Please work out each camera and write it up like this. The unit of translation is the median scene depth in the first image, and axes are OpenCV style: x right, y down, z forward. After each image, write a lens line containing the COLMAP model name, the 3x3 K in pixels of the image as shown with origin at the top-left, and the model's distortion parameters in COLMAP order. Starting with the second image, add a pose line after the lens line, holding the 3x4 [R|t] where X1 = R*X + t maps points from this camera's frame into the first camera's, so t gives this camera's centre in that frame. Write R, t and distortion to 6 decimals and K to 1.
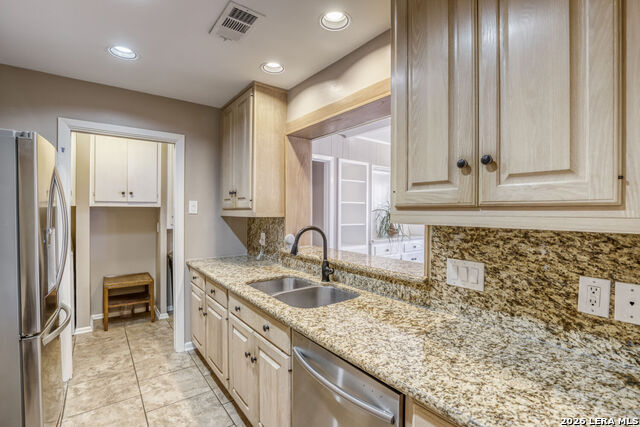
lens RADIAL K [[296.0, 0, 320.6], [0, 296.0, 208.3], [0, 0, 1]] dist [-0.030329, 0.005548]
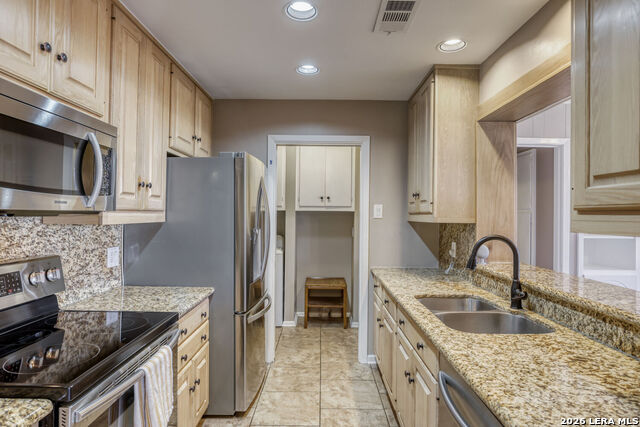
lens RADIAL K [[361.6, 0, 322.4], [0, 361.6, 204.1], [0, 0, 1]] dist [-0.003427, 0.000500]
pose [[0.799787, -0.014482, -0.600109, 0.152838], [-0.000547, 0.999691, -0.024854, 0.002301], [0.600284, 0.020206, 0.799532, -0.040011]]
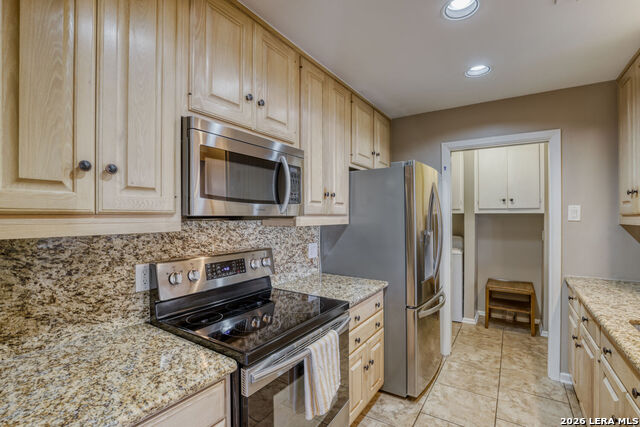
lens RADIAL K [[296.0, 0, 321.6], [0, 296.0, 212.0], [0, 0, 1]] dist [-0.030329, 0.005548]
pose [[0.341204, -0.017508, -0.939826, 0.117526], [0.007957, 0.999844, -0.015738, 0.000780], [0.939956, -0.002108, 0.341290, 0.069359]]
